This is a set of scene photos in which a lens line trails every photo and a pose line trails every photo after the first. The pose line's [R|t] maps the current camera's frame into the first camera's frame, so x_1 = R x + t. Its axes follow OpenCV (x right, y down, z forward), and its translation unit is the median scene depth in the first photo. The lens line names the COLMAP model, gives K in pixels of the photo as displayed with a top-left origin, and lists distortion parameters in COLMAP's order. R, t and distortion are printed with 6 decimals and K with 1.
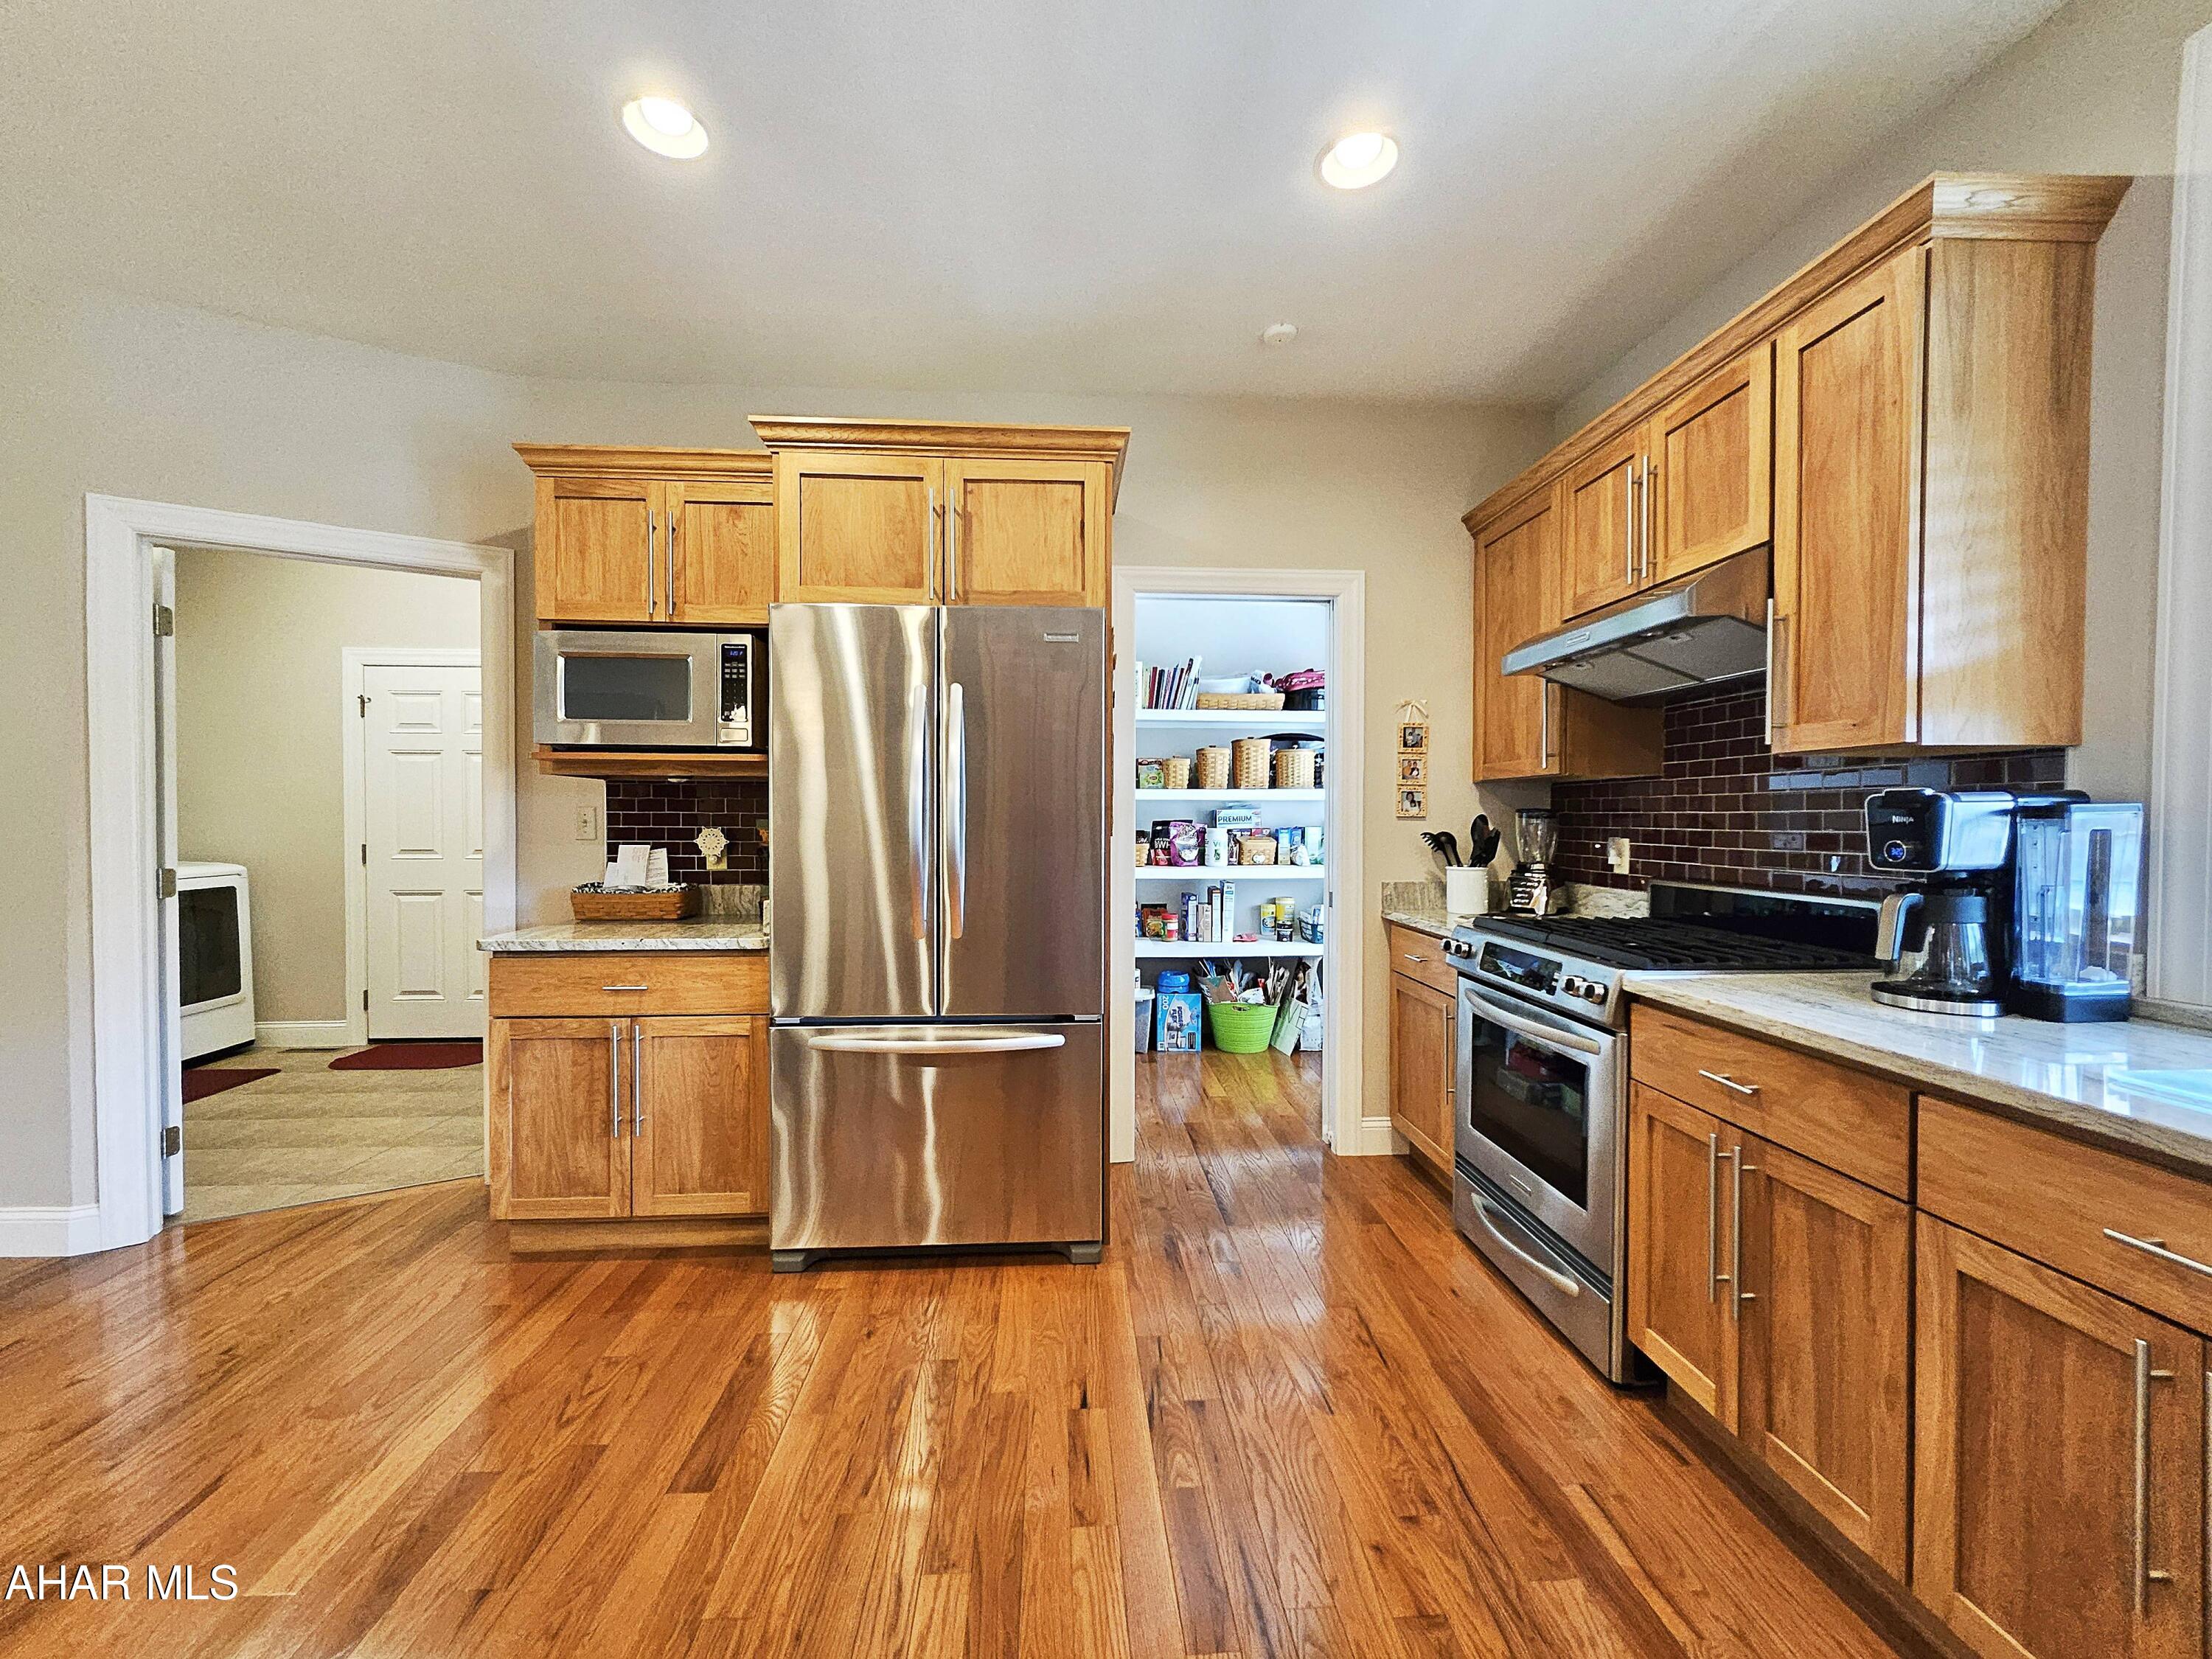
lens RADIAL K [[870.1, 0, 1109.6], [0, 870.1, 832.6], [0, 0, 1]] dist [0.004022, -0.000018]
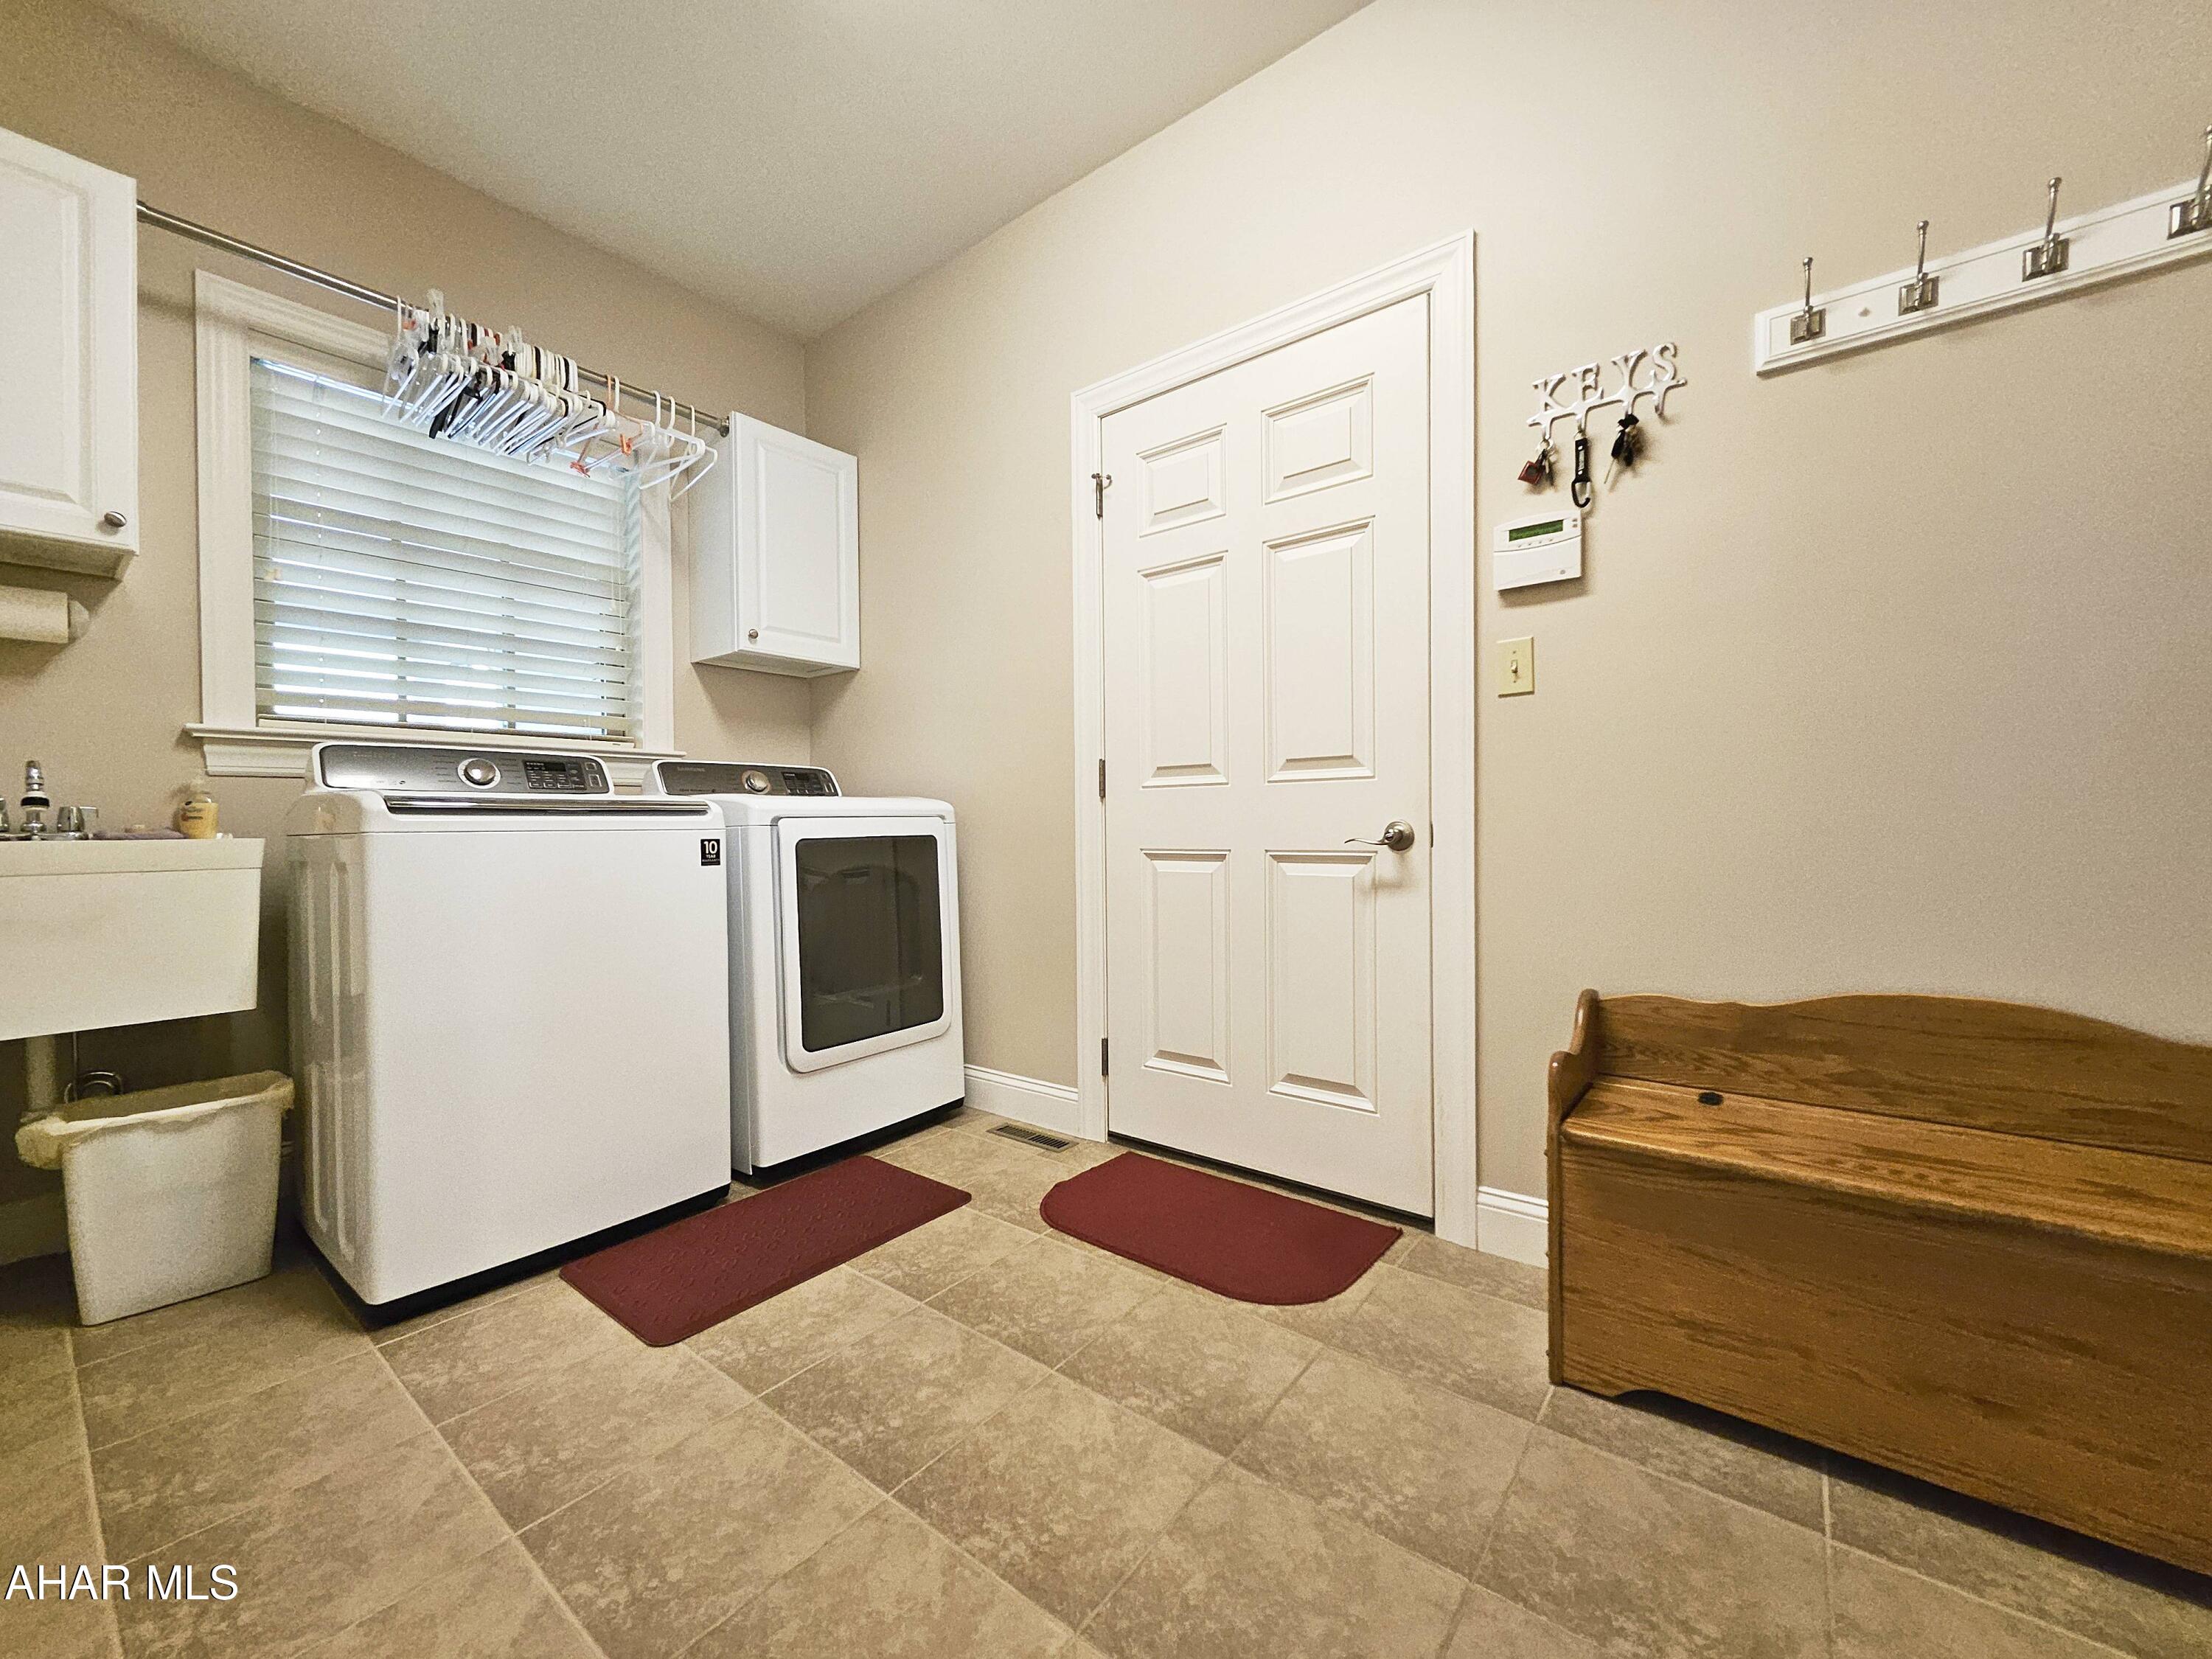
lens RADIAL K [[838.0, 0, 1106.0], [0, 838.0, 829.5], [0, 0, 1]] dist [-0.000004, -0.000110]
pose [[0.753273, -0.000988, -0.657708, -1.063268], [0.001586, 0.999999, 0.000314, 0.114939], [0.657707, -0.001279, 0.753273, 1.269129]]
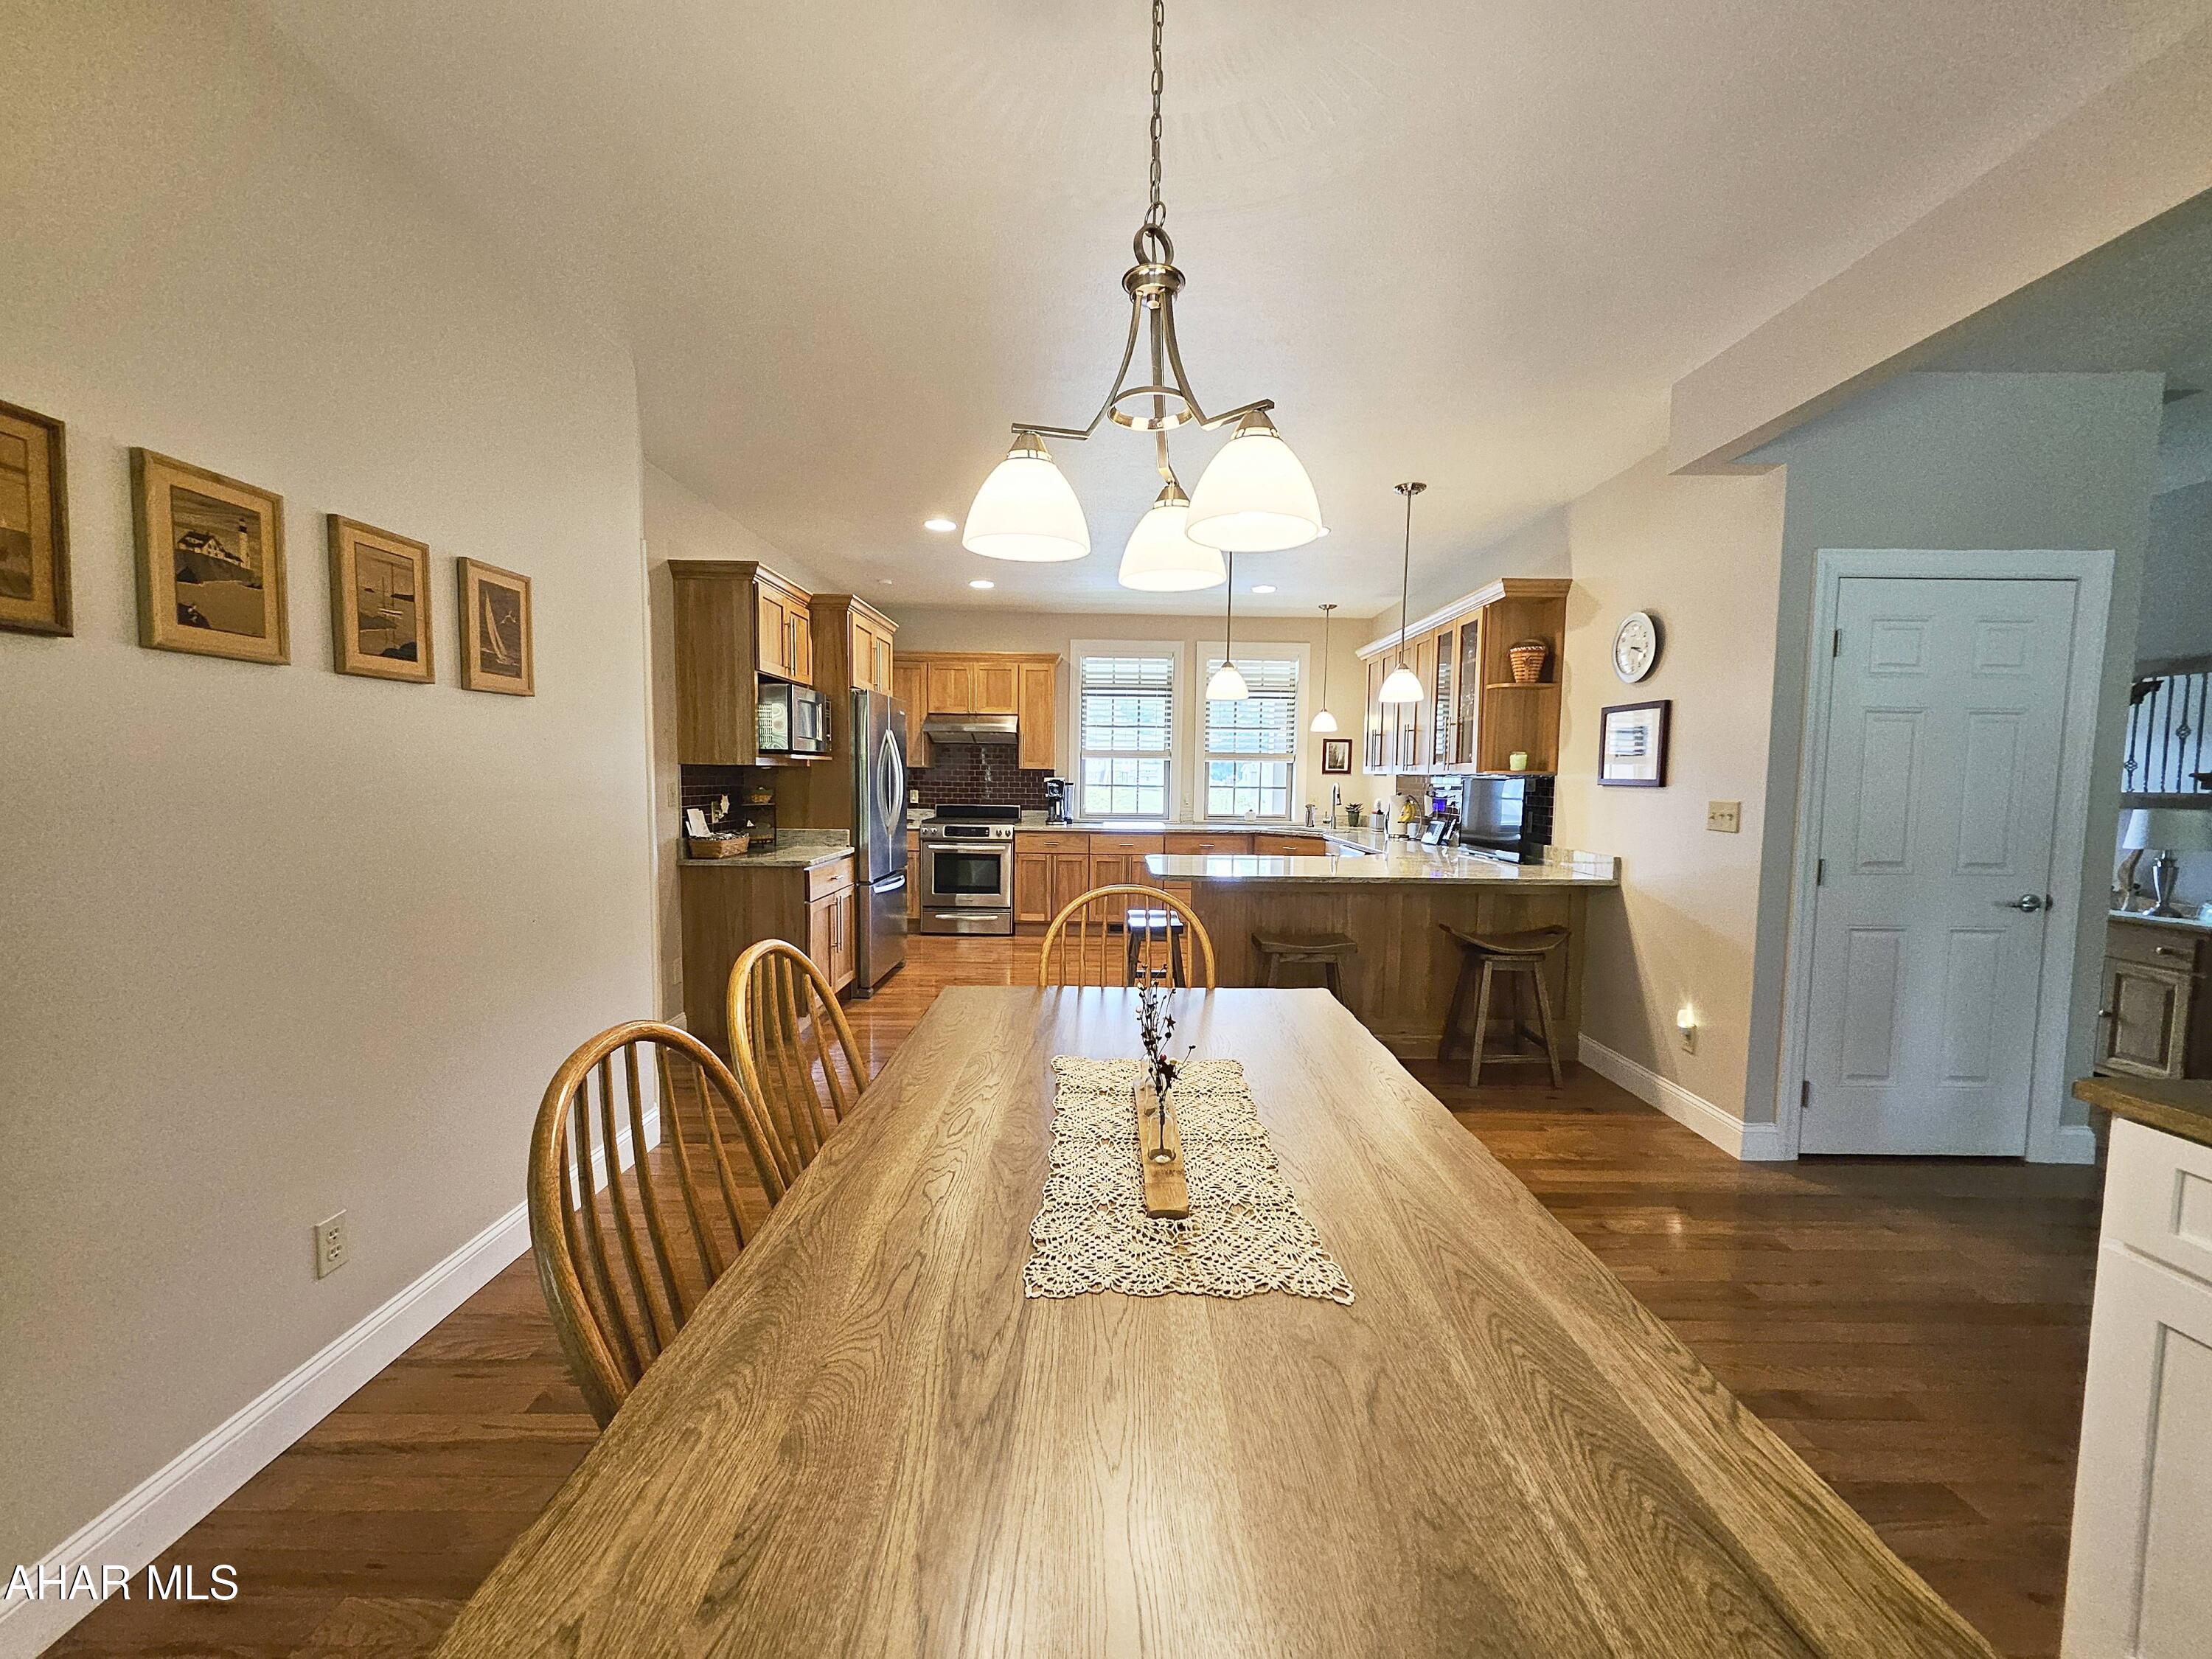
lens RADIAL K [[867.7, 0, 1114.5], [0, 867.7, 835.0], [0, 0, 1]] dist [-0.000157, -0.000722]
pose [[0.054371, -0.073518, 0.995811, -2.574459], [0.002195, 0.997292, 0.073507, -0.063806], [-0.998518, -0.001811, 0.054385, 0.281768]]
